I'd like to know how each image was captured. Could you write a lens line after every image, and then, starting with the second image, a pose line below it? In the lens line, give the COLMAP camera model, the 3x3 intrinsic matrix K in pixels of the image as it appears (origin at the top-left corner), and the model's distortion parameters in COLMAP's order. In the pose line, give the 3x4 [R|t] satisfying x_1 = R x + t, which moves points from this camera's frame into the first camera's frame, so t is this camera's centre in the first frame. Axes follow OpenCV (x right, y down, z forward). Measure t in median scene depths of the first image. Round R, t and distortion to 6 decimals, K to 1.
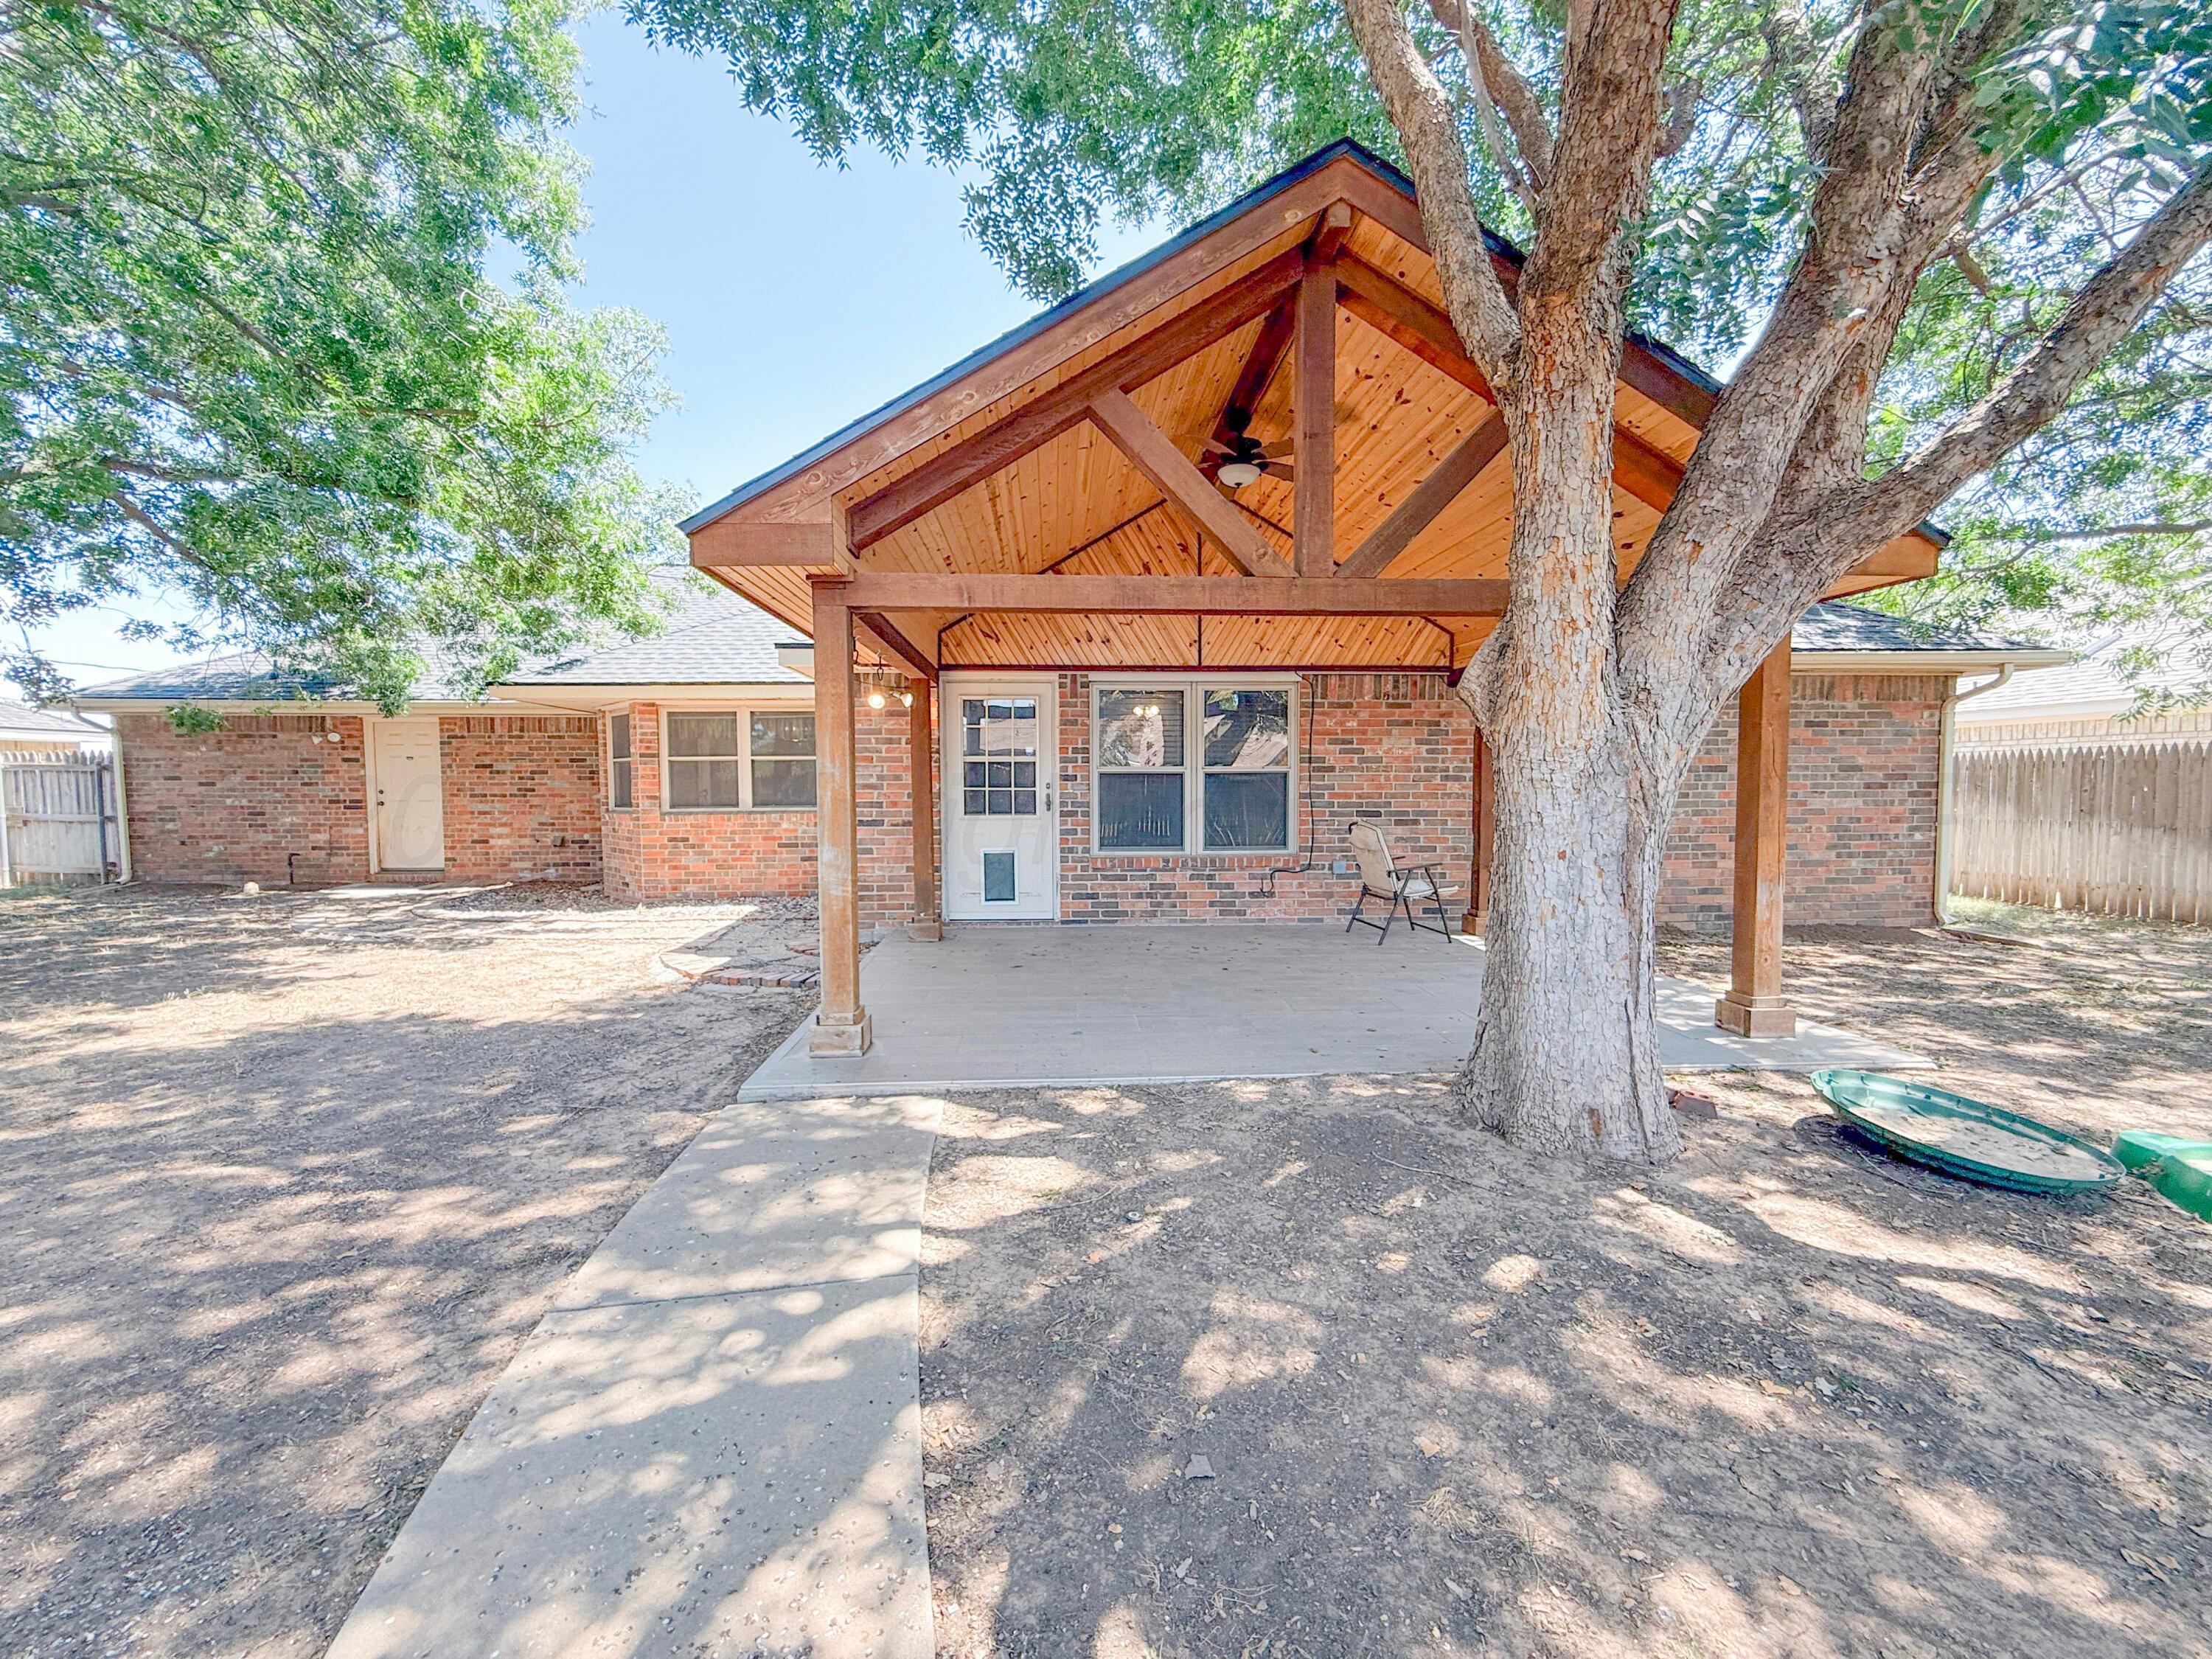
lens RADIAL K [[880.5, 0, 1096.9], [0, 880.5, 829.8], [0, 0, 1]] dist [0.001151, -0.000156]
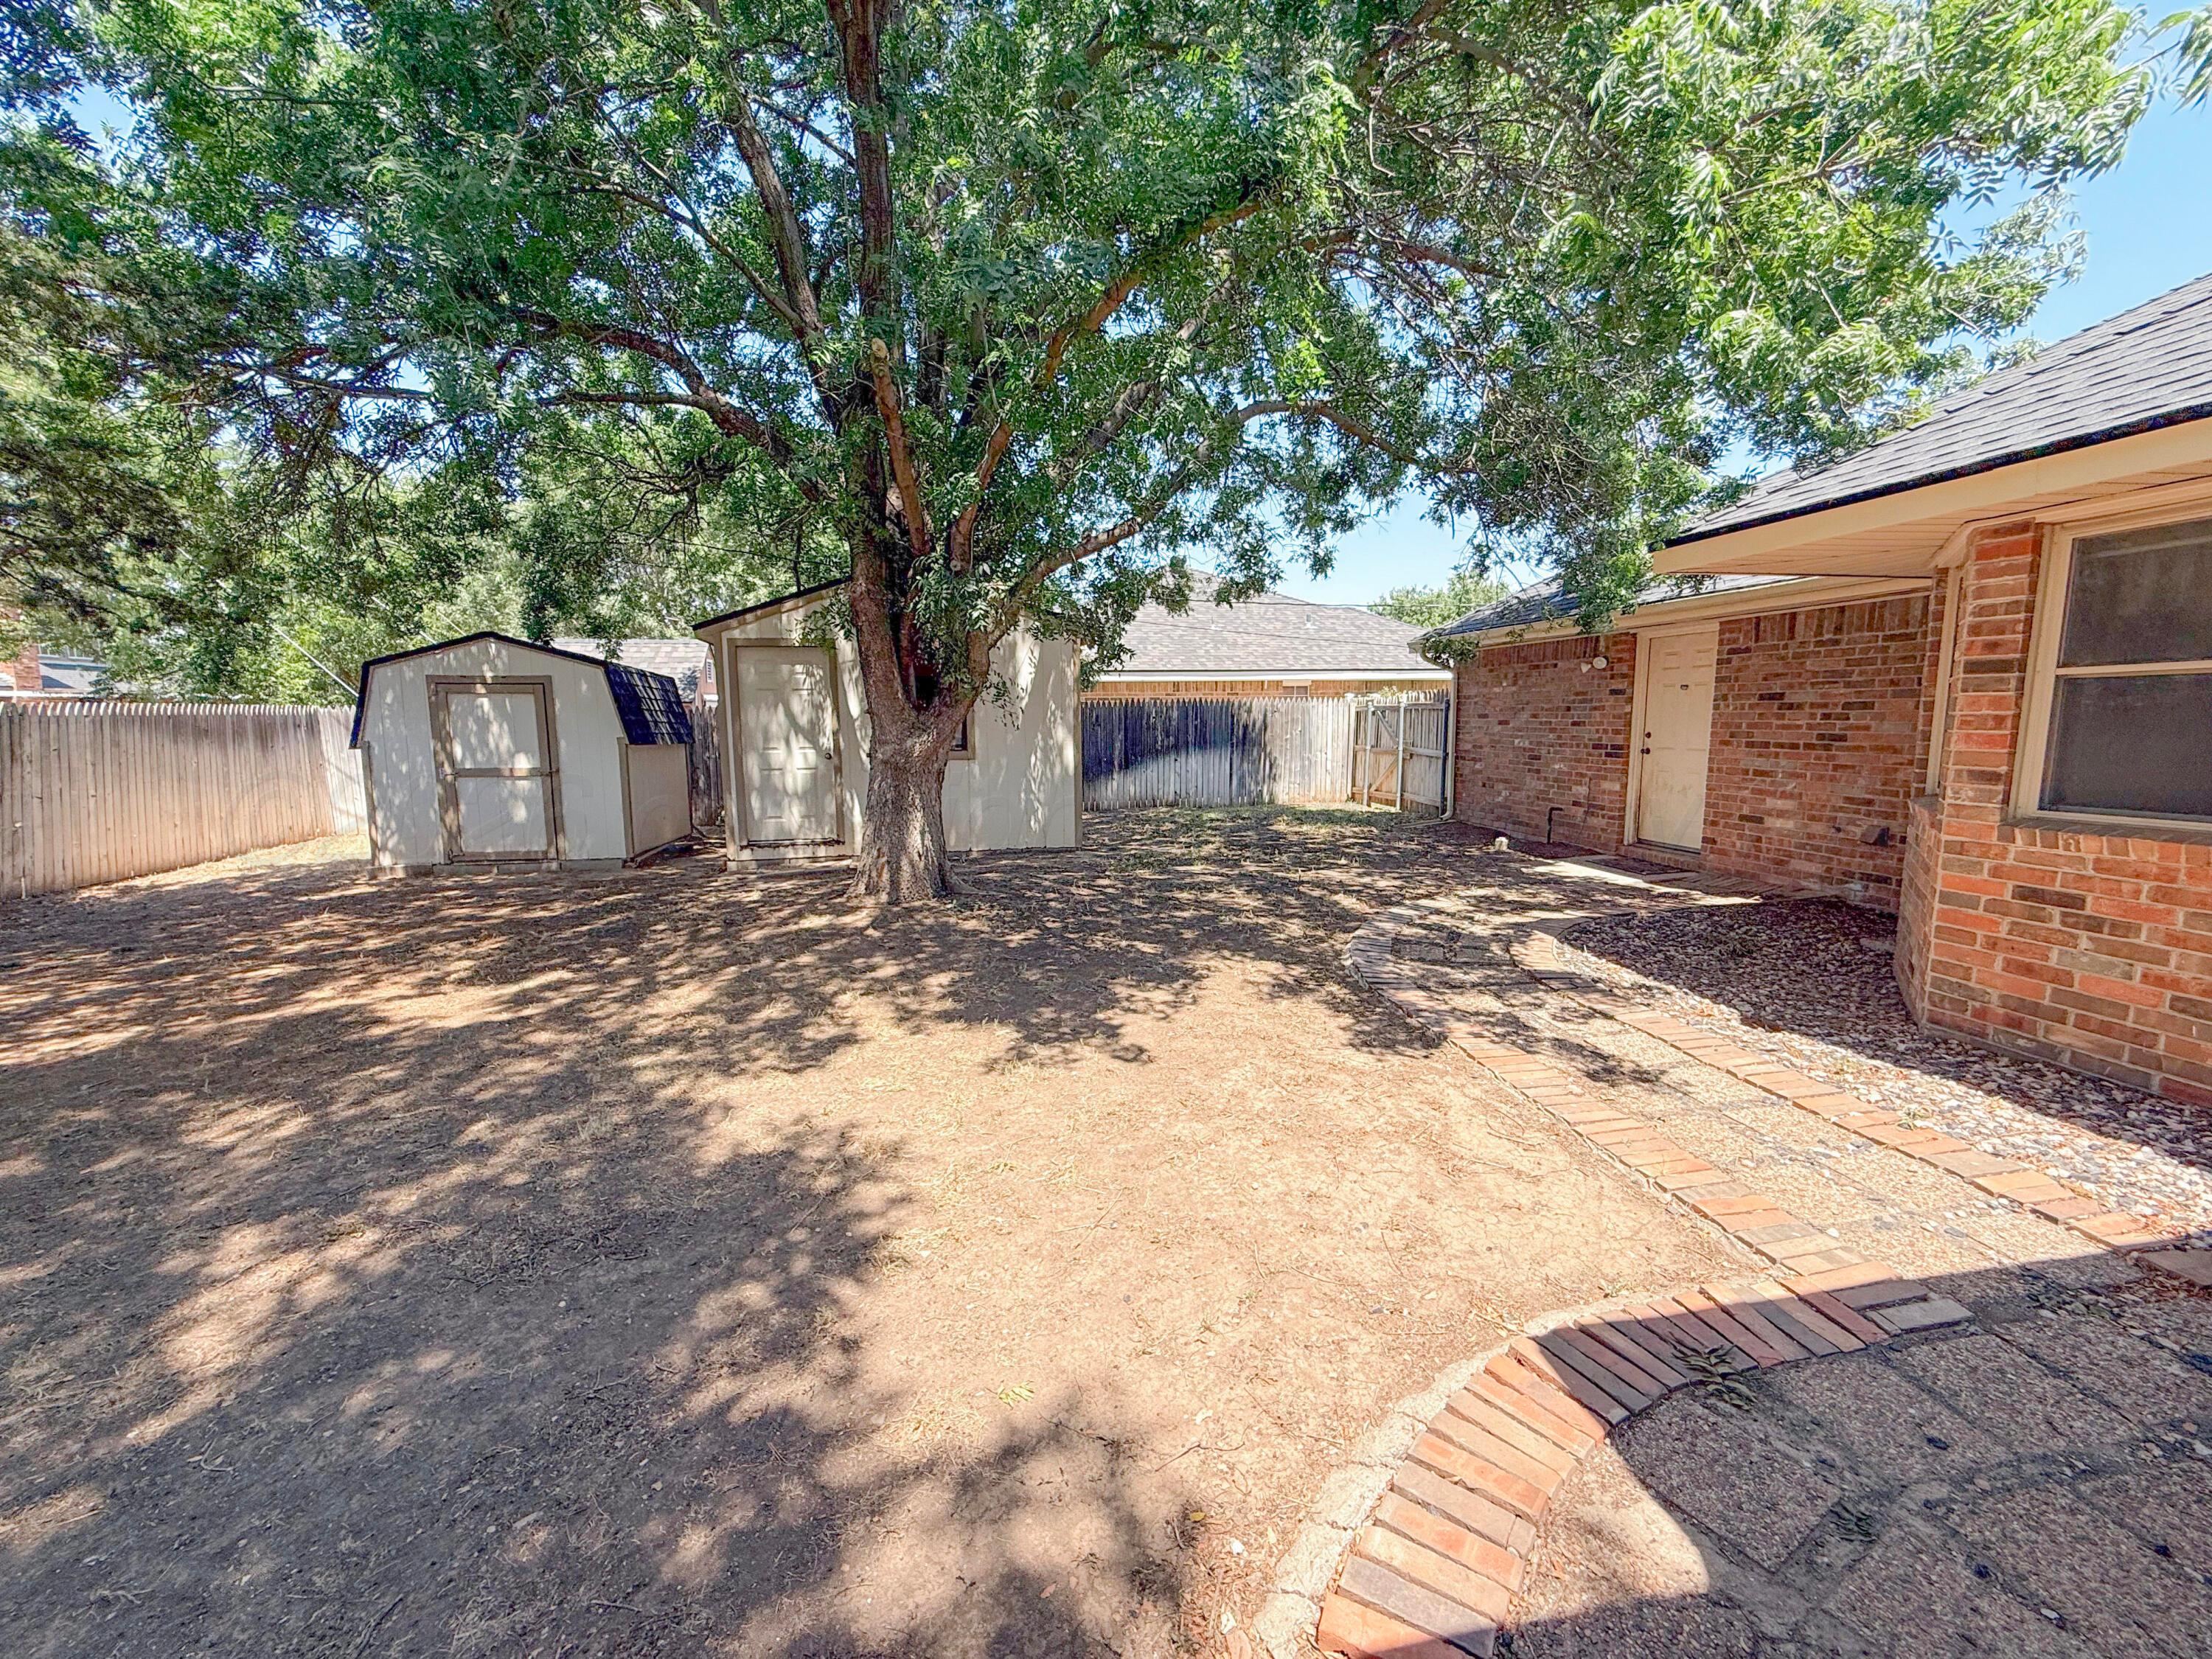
lens RADIAL K [[880.5, 0, 1096.9], [0, 880.5, 829.8], [0, 0, 1]] dist [0.001151, -0.000156]
pose [[0.109117, 0.128535, -0.985684, -0.186783], [-0.039399, 0.991385, 0.124917, -0.053390], [0.993248, 0.025205, 0.113241, 0.650521]]
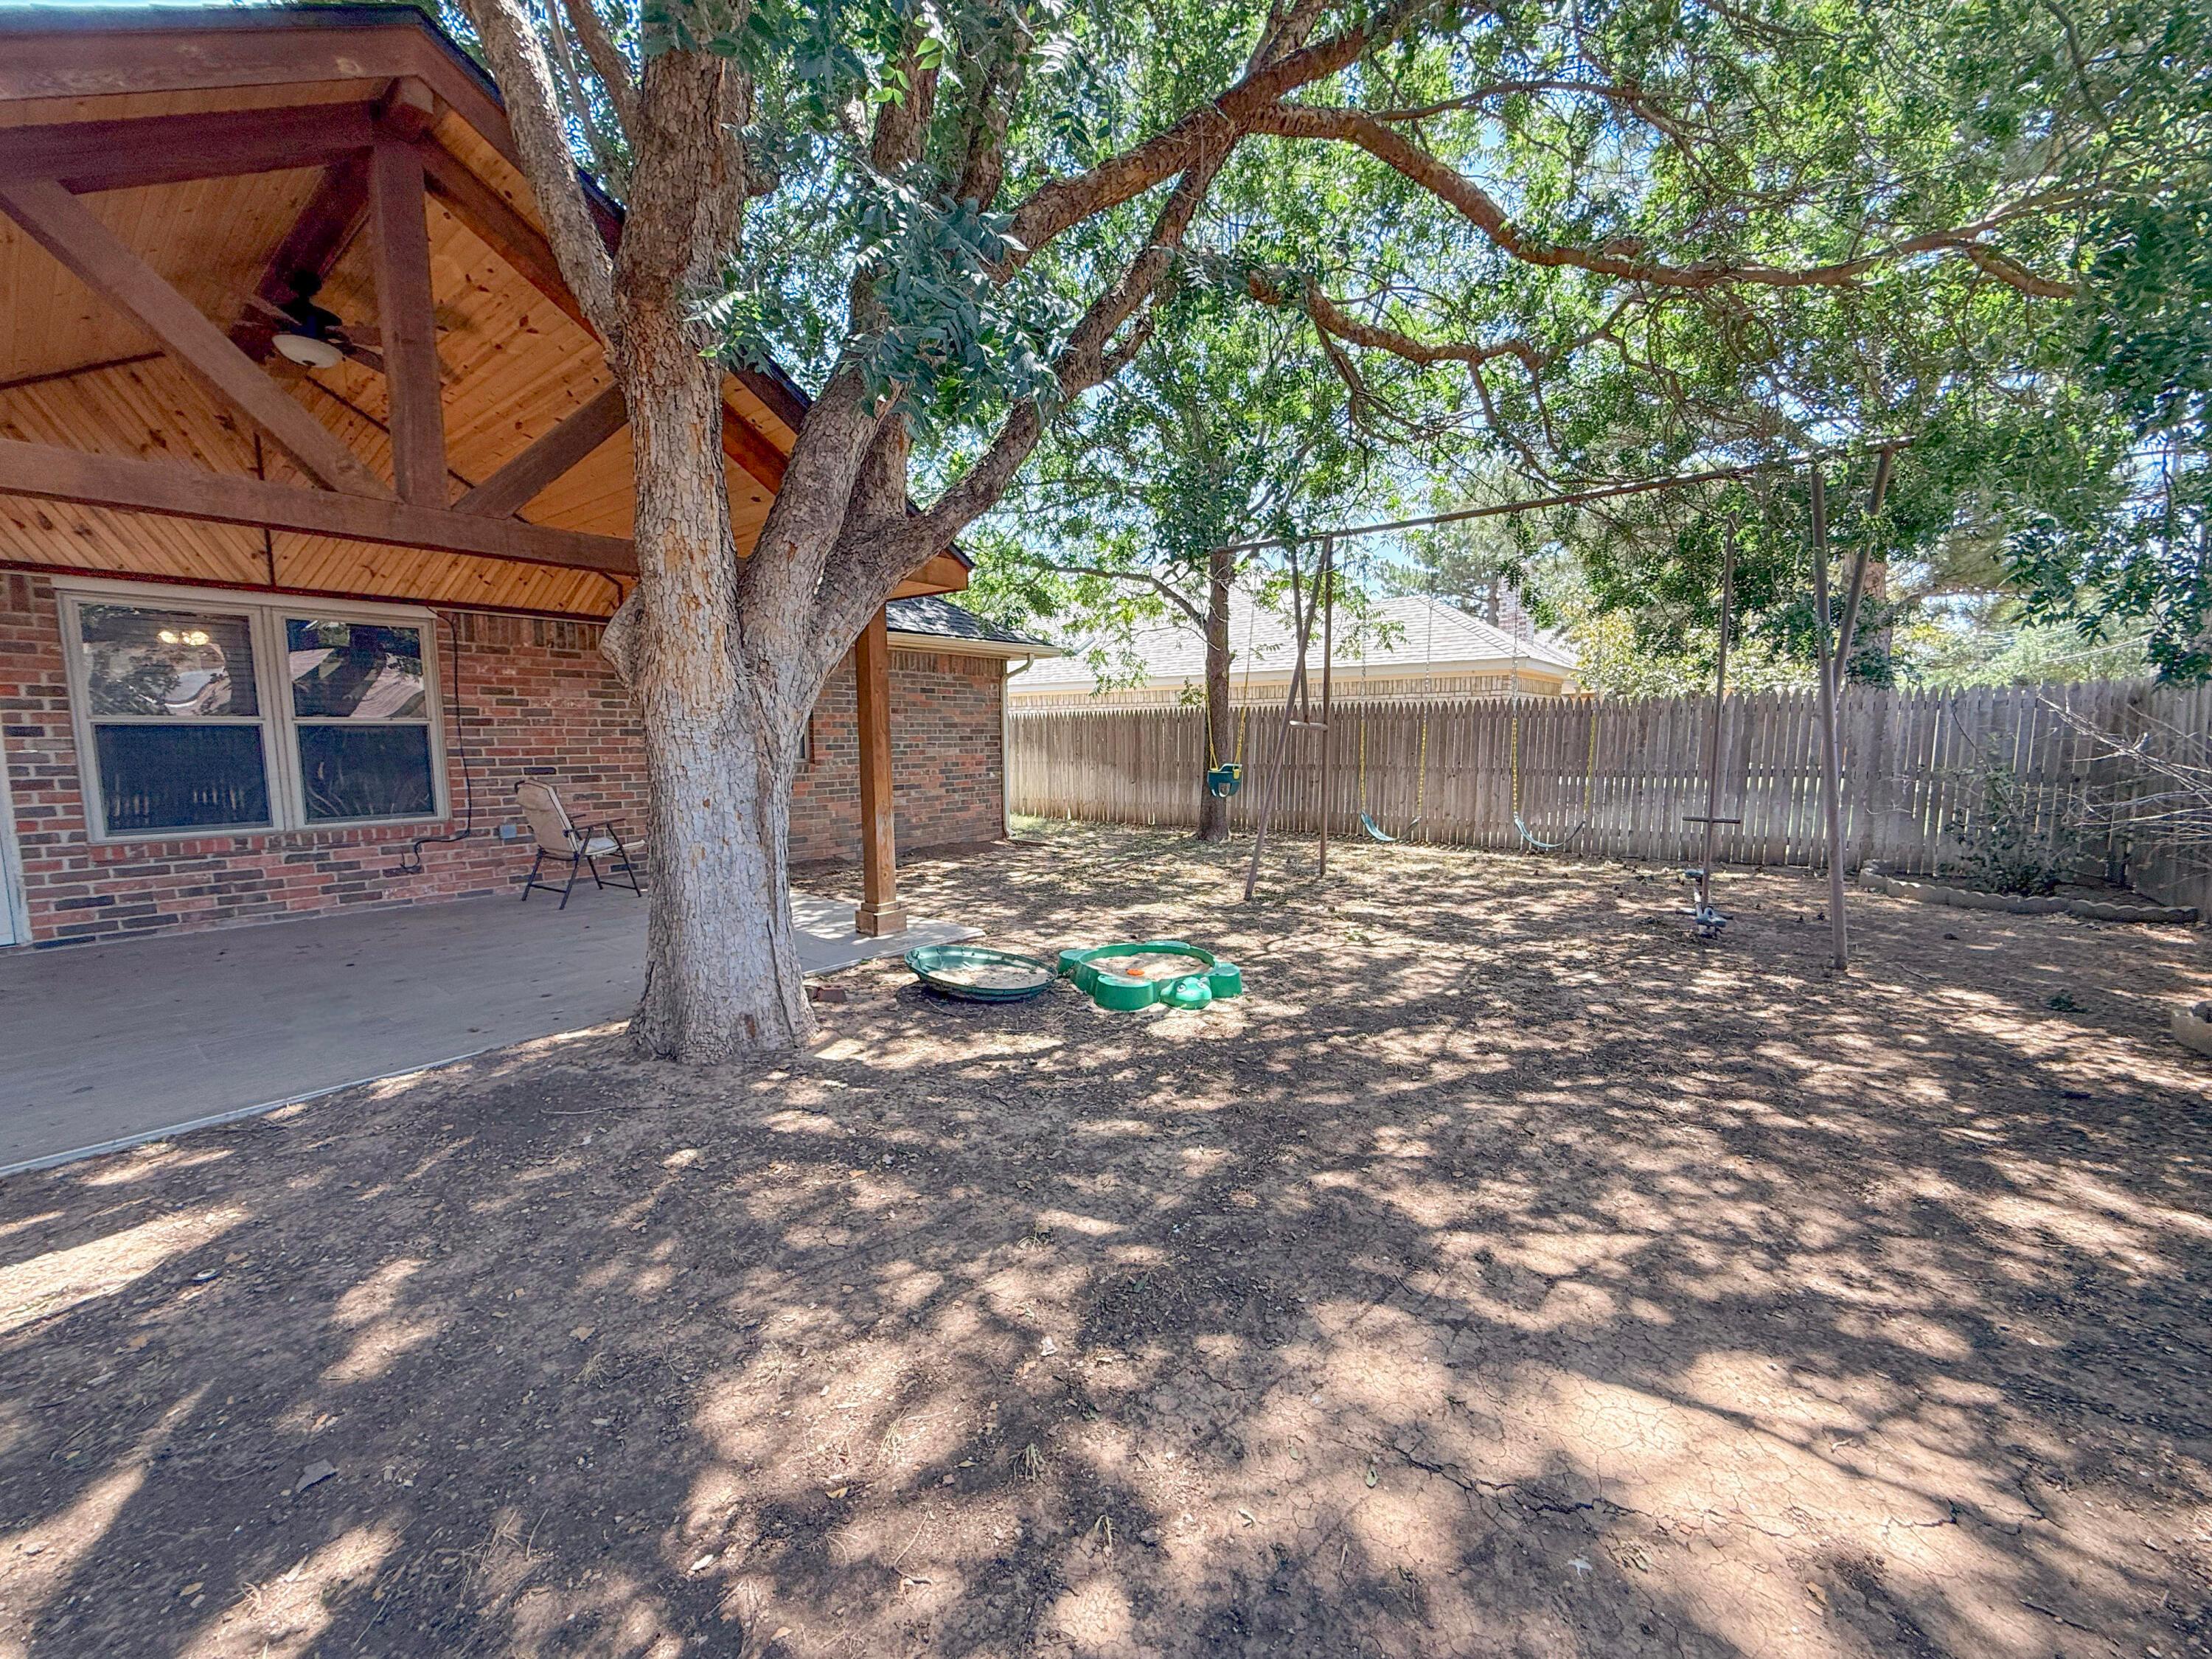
lens RADIAL K [[880.5, 0, 1096.9], [0, 880.5, 829.8], [0, 0, 1]] dist [0.001151, -0.000156]
pose [[0.665026, -0.081227, 0.742390, 0.007436], [0.040990, 0.996539, 0.072316, 0.000561], [-0.745694, -0.017662, 0.666054, -0.064732]]
